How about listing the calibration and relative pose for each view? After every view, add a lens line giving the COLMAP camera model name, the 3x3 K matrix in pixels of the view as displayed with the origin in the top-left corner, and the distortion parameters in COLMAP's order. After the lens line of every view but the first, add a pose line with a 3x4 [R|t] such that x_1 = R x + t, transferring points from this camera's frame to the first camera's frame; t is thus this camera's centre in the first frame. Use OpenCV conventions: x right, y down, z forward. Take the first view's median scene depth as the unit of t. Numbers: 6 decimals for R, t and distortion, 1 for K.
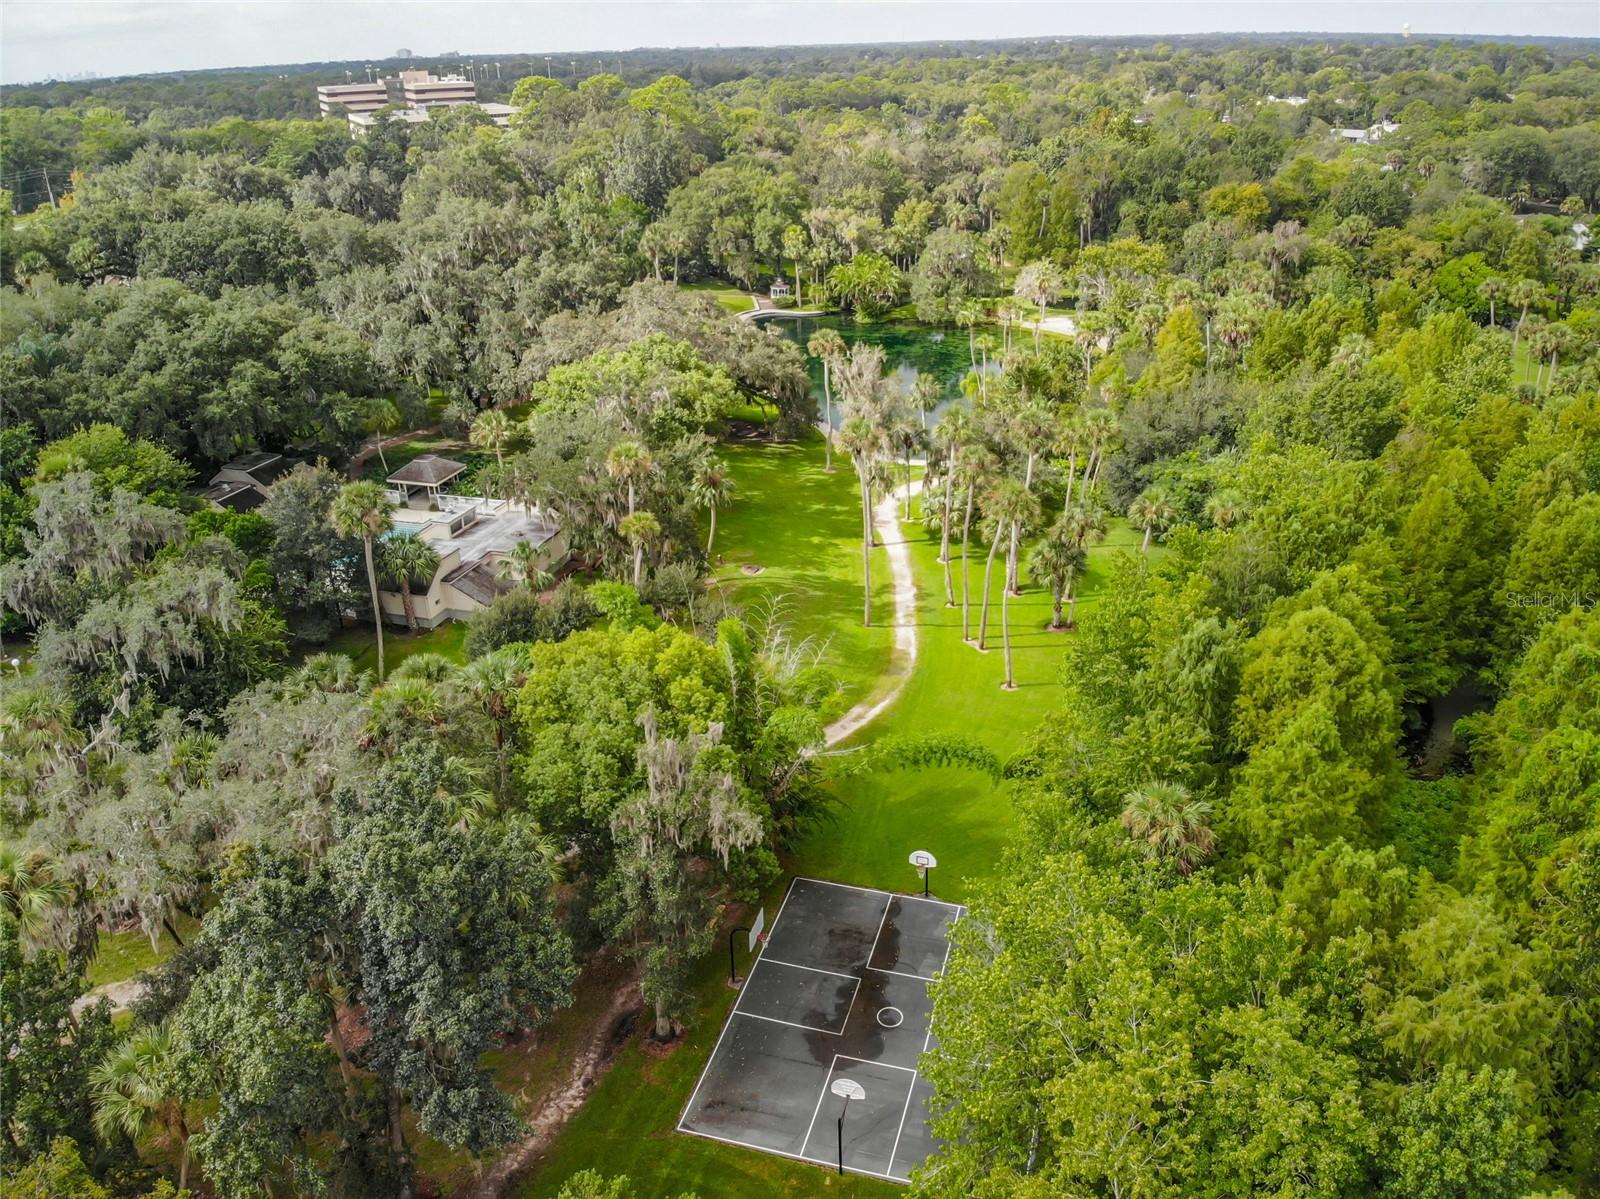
lens RADIAL K [[1120.3, 0, 800.0], [0, 1120.3, 599.5], [0, 0, 1]] dist [0.003622, 0.001319]
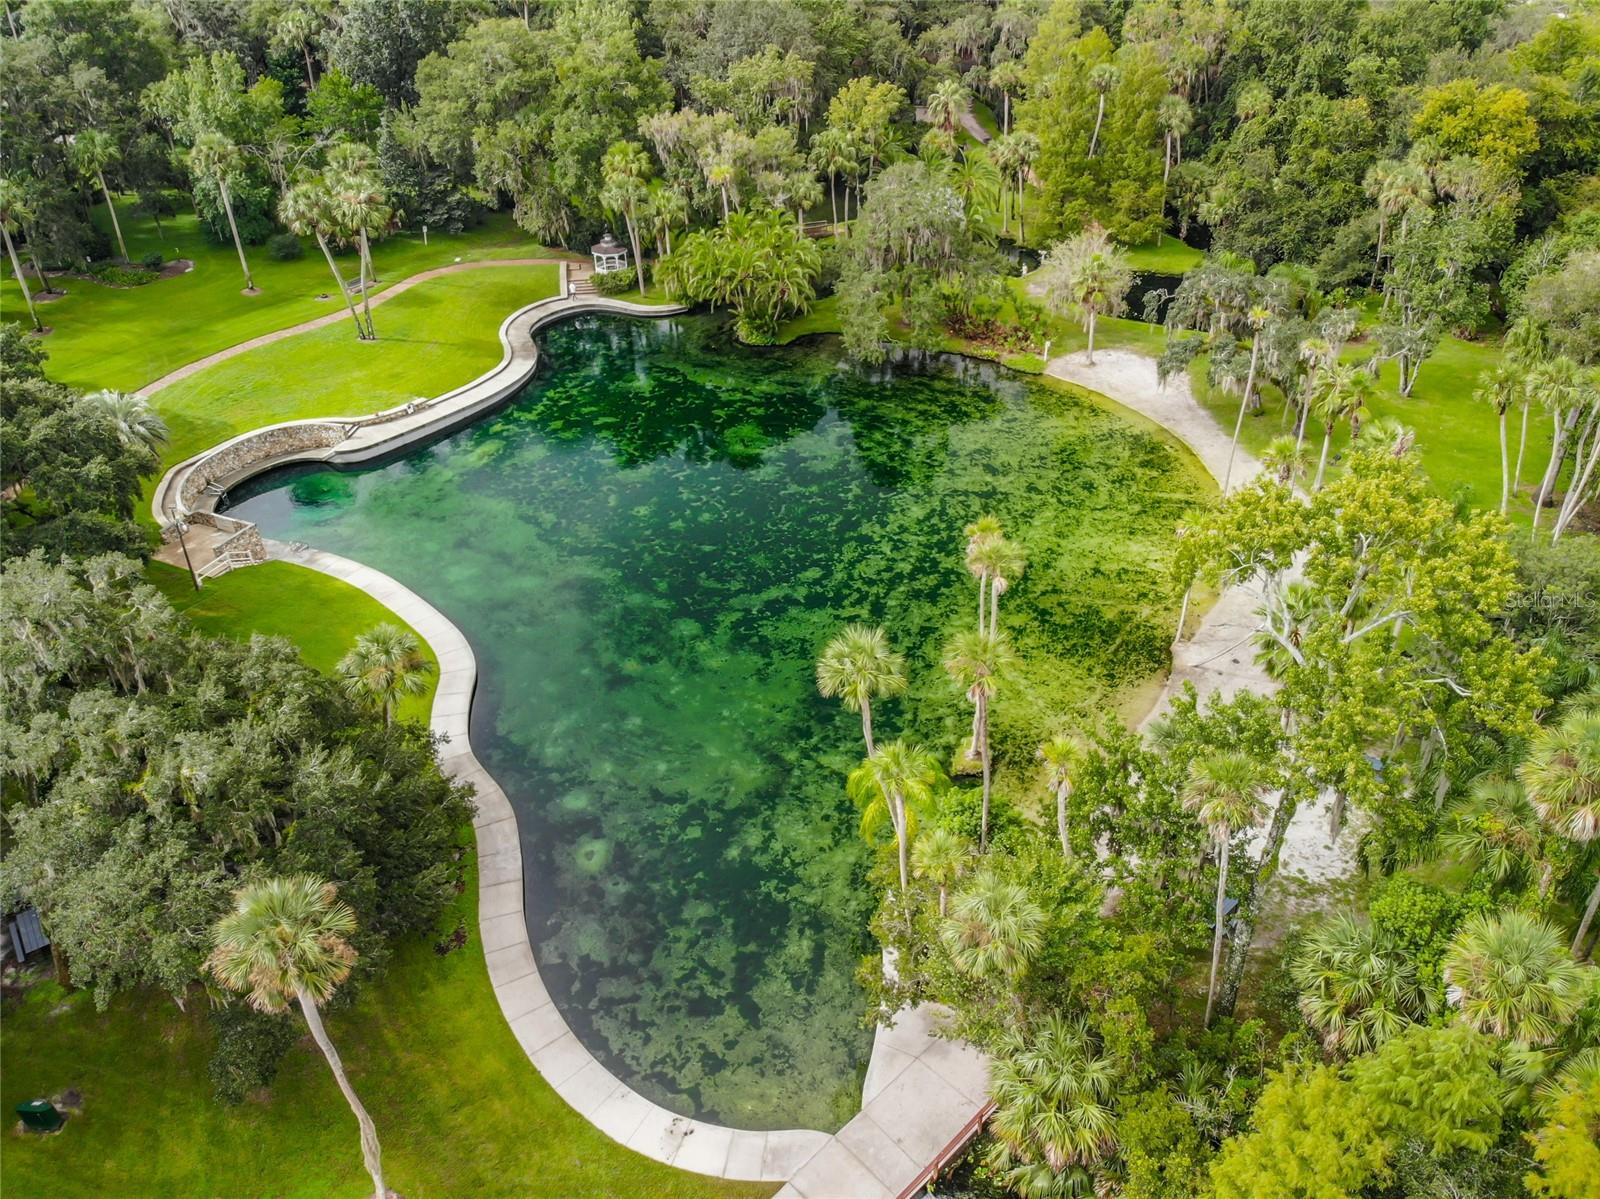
lens RADIAL K [[1231.0, 0, 800.0], [0, 1231.0, 599.5], [0, 0, 1]] dist [-0.020965, -0.006211]
pose [[0.999820, 0.018056, -0.005869, 0.083668], [-0.017087, 0.990500, 0.136445, -0.199445], [0.008277, -0.136320, 0.990630, 0.398478]]
